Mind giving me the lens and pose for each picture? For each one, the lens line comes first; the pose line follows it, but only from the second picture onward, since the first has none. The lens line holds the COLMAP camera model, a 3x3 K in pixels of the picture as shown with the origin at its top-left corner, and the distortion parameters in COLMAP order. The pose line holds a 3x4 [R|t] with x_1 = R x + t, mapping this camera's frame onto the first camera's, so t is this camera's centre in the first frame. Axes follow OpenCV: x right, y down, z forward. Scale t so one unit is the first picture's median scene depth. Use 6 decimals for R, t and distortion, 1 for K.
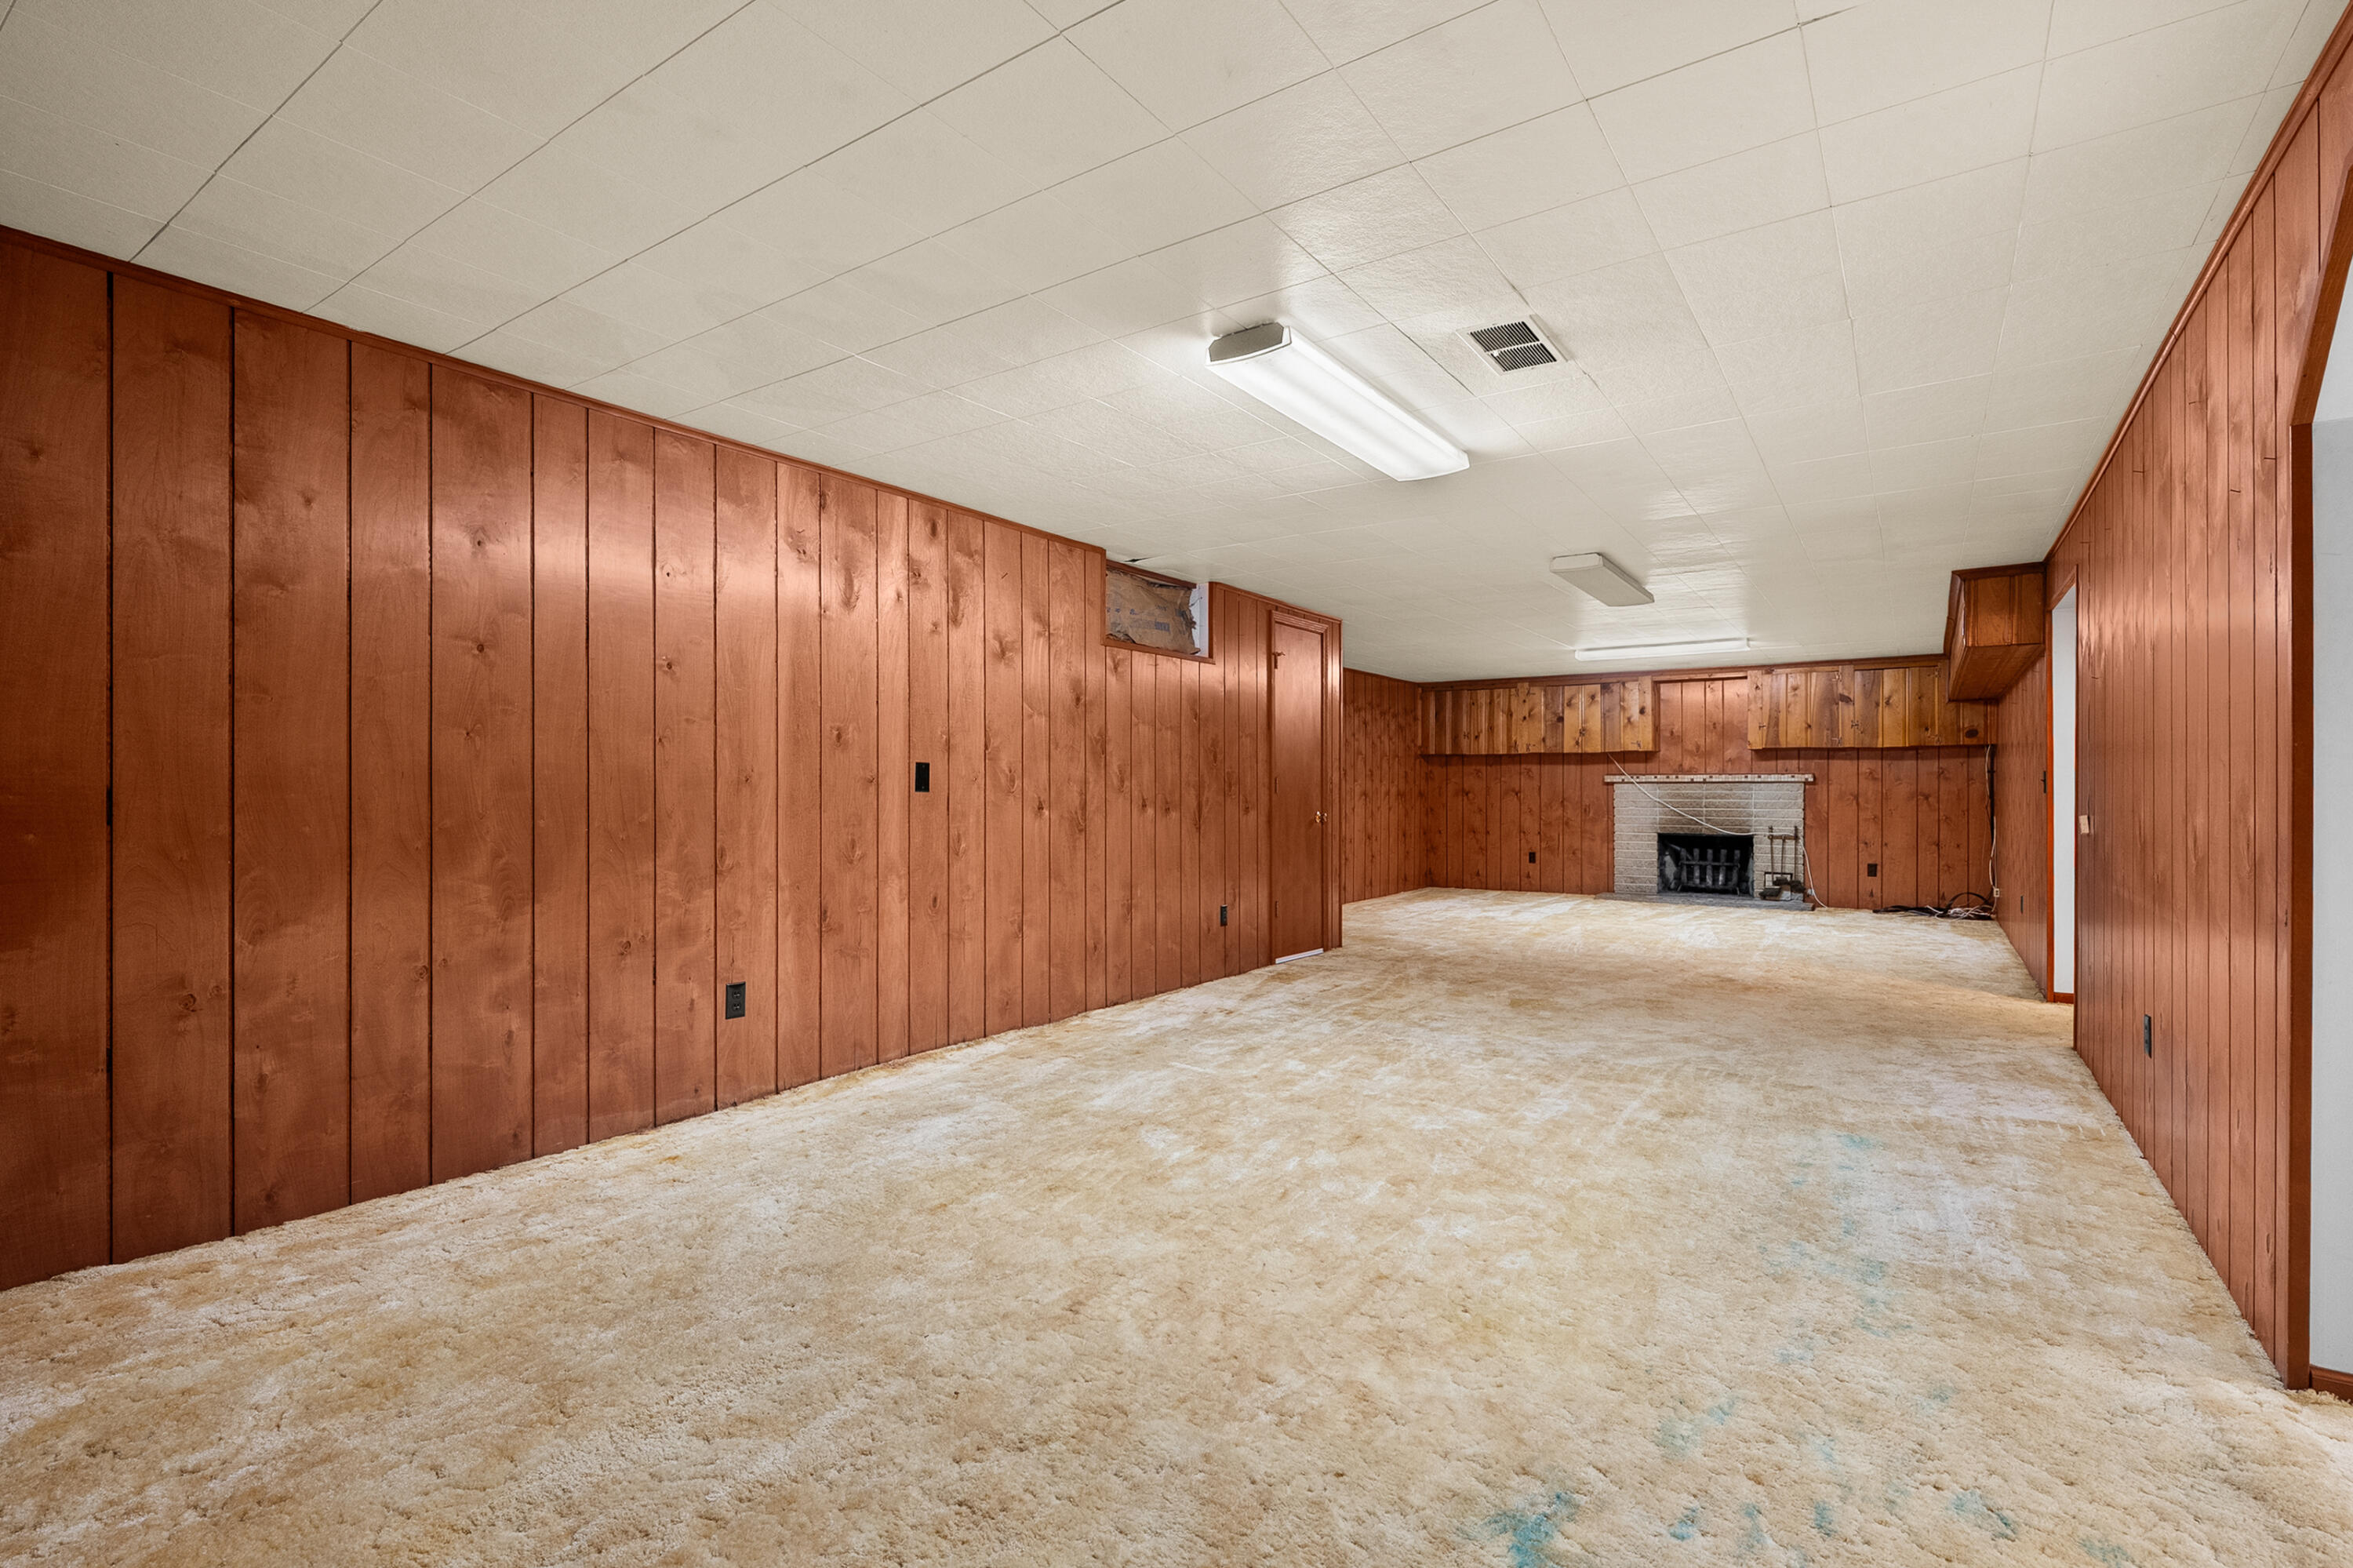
lens RADIAL K [[1091.5, 0, 1175.4], [0, 1091.5, 796.0], [0, 0, 1]] dist [-0.008902, 0.002571]
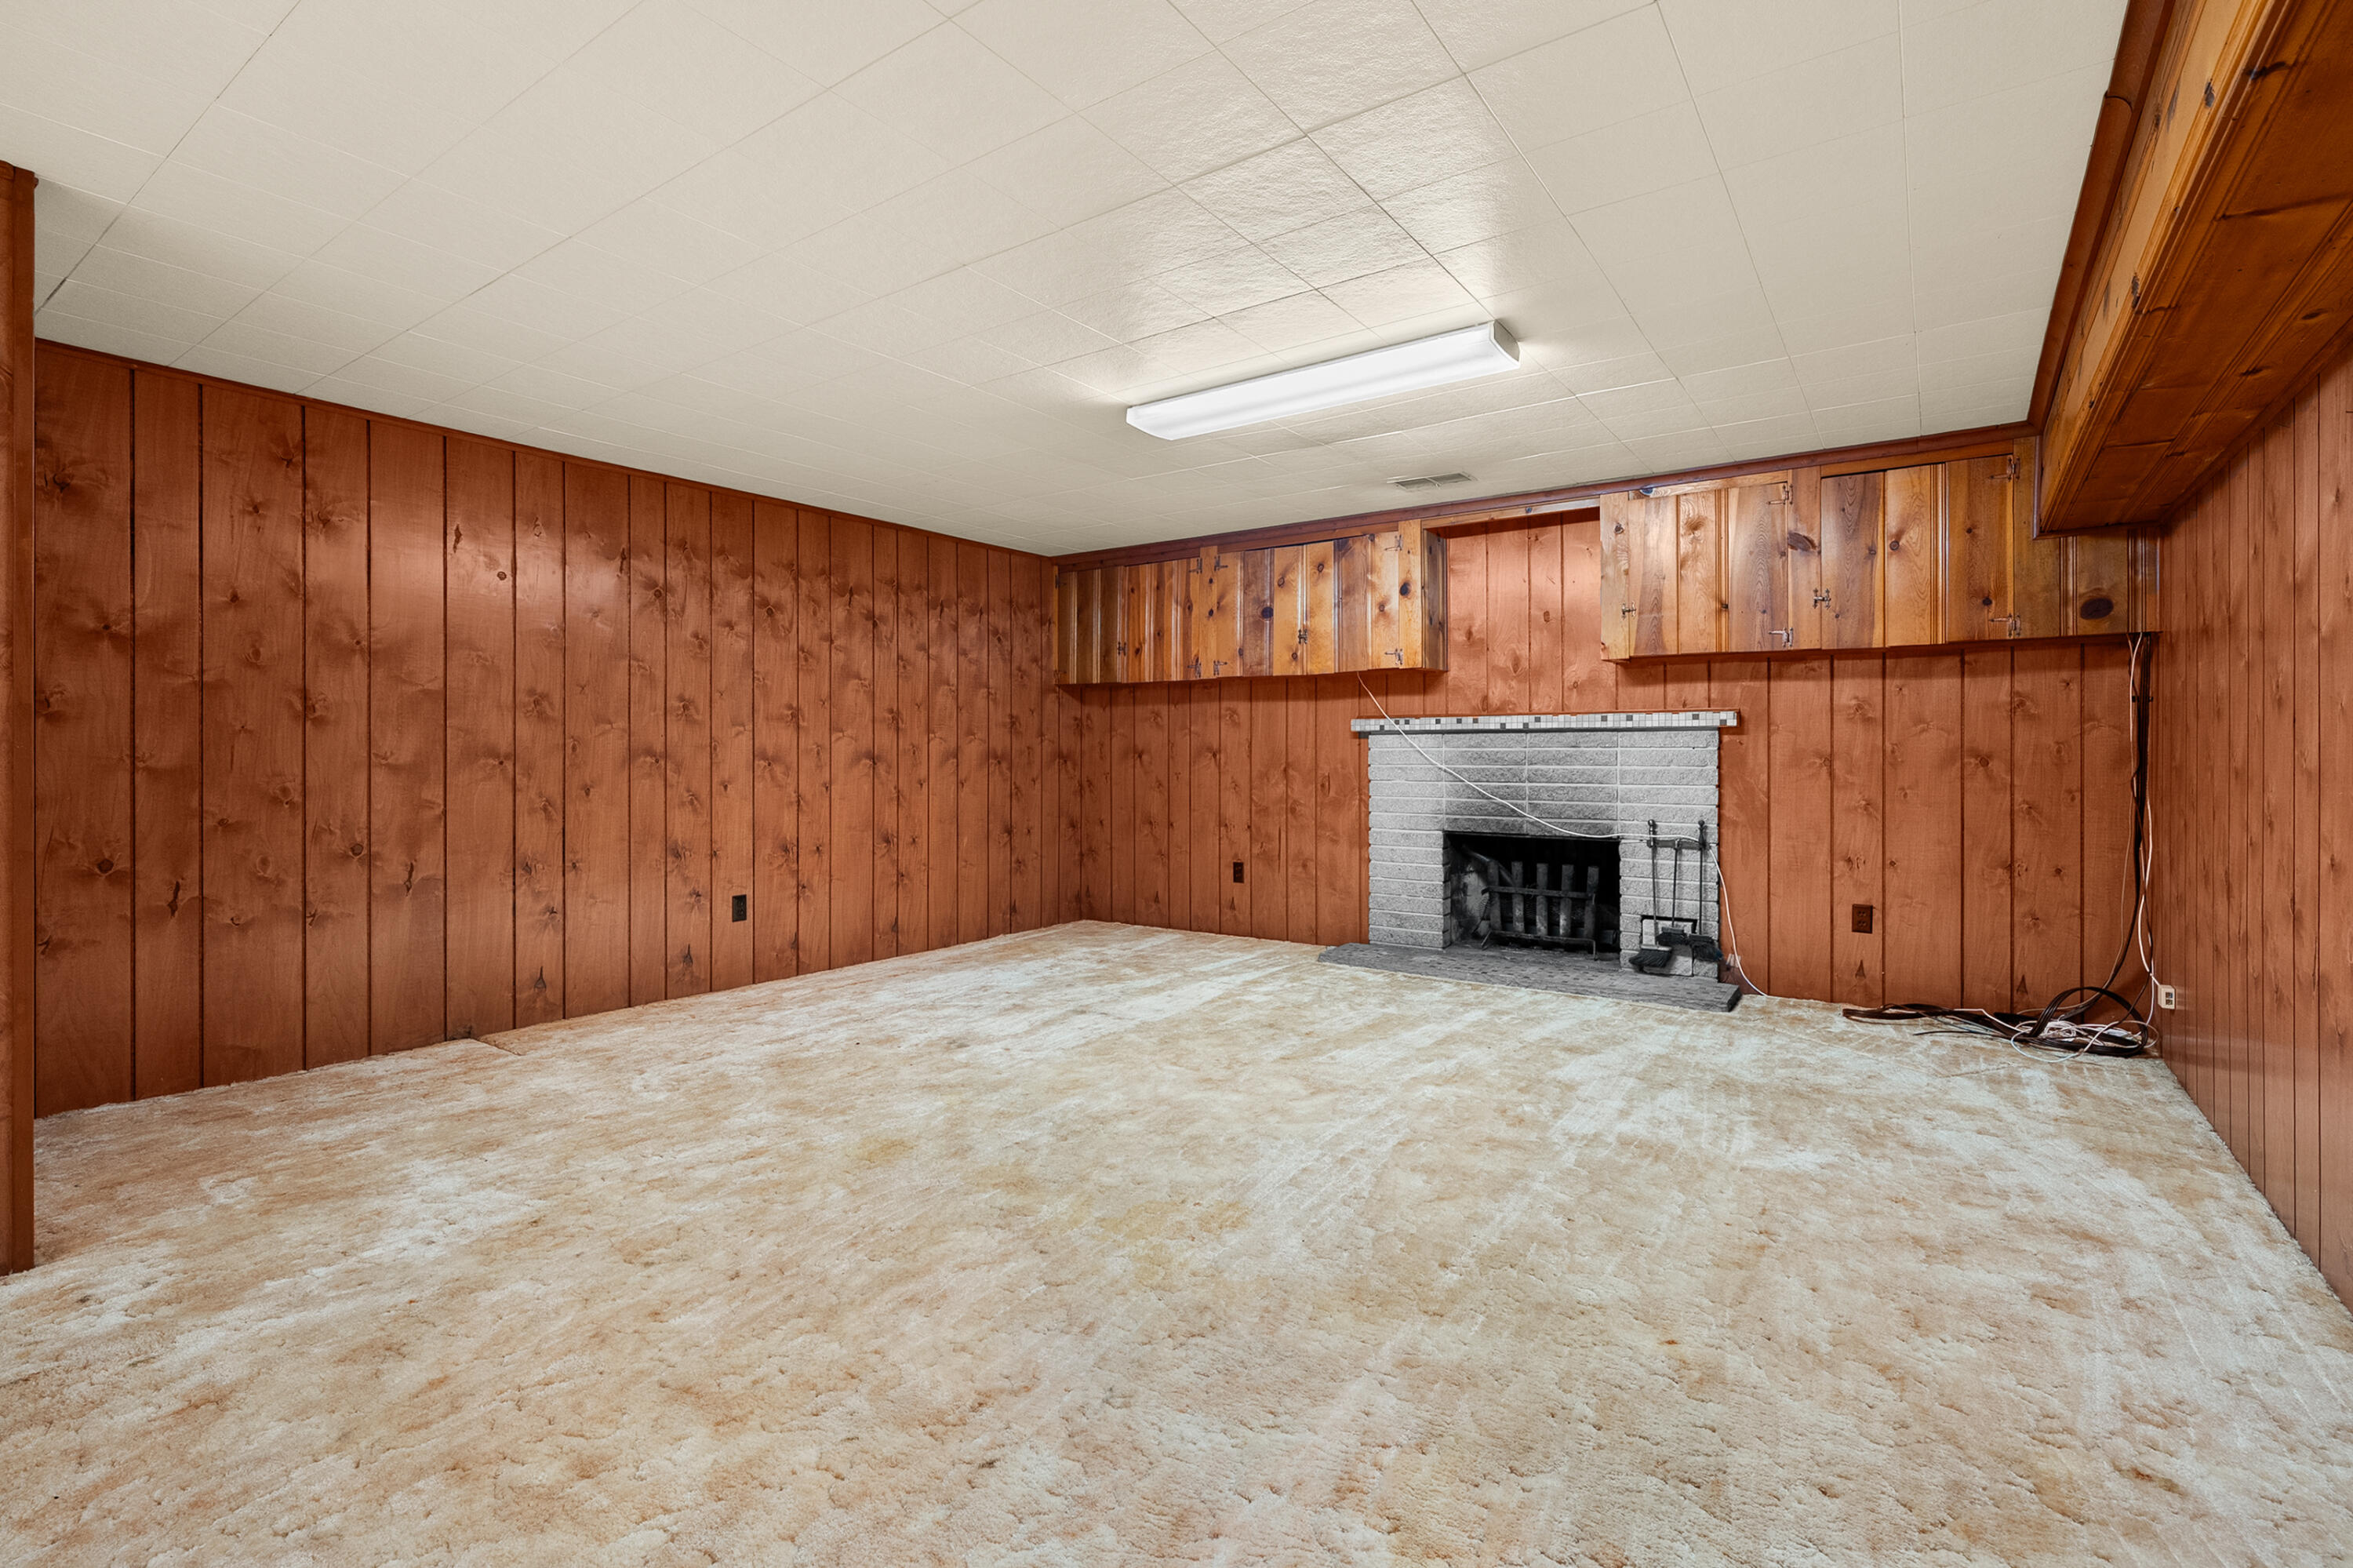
lens RADIAL K [[1091.5, 0, 1175.2], [0, 1091.5, 762.9], [0, 0, 1]] dist [-0.008902, 0.002571]
pose [[0.999911, -0.003243, -0.012945, 0.328001], [0.003317, 0.999978, 0.005727, -0.001182], [0.012927, -0.005769, 0.999900, 0.494236]]
